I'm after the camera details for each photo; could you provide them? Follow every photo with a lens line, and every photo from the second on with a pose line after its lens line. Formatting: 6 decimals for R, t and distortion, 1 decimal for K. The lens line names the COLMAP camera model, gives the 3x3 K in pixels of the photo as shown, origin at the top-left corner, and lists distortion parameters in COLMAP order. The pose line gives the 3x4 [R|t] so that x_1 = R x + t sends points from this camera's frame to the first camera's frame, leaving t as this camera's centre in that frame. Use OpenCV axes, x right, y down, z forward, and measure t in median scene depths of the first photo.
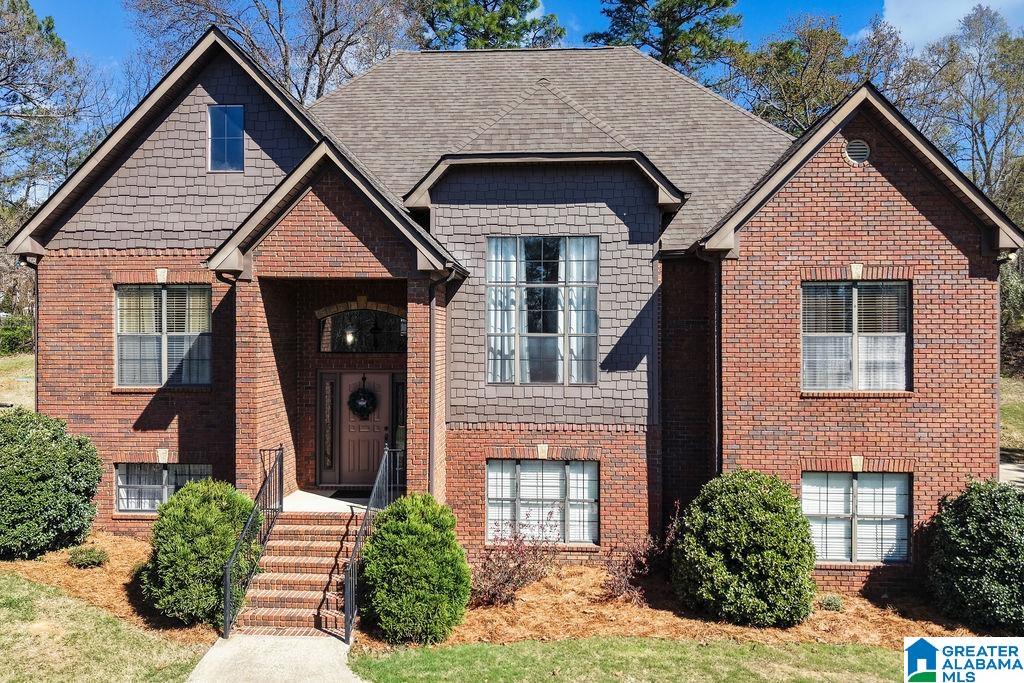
lens RADIAL K [[804.3, 0, 507.9], [0, 804.3, 336.8], [0, 0, 1]] dist [0.035742, -0.054539]
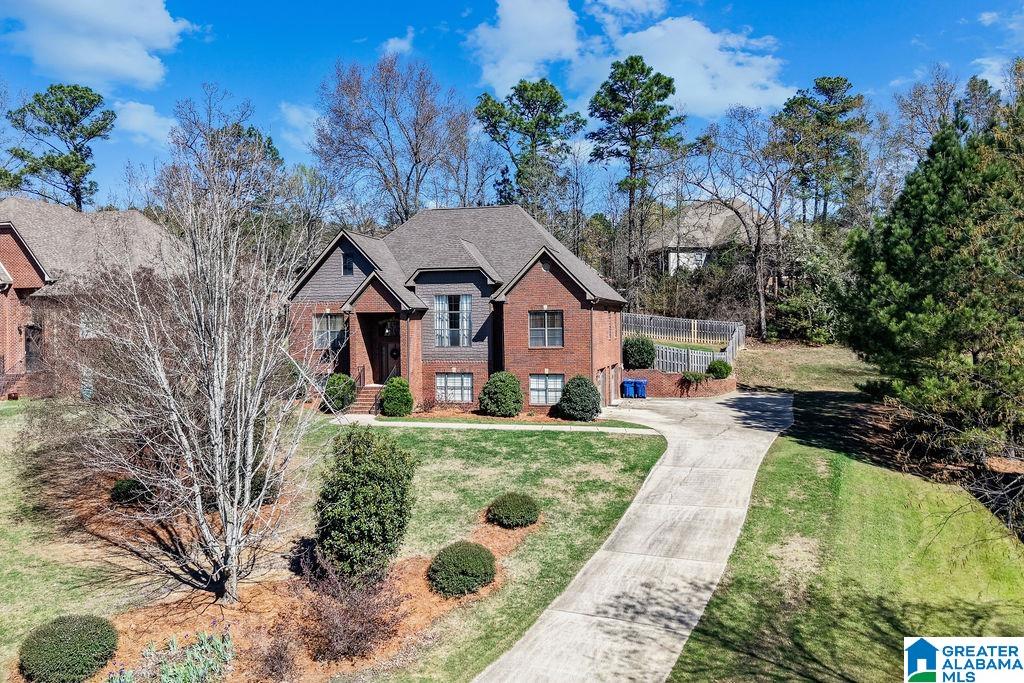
lens RADIAL K [[804.3, 0, 550.6], [0, 804.3, 330.4], [0, 0, 1]] dist [0.035742, -0.054539]
pose [[0.987326, -0.010321, -0.158370, 0.860386], [0.011972, 0.999883, 0.009475, -0.022315], [0.158254, -0.011251, 0.987334, -1.824627]]
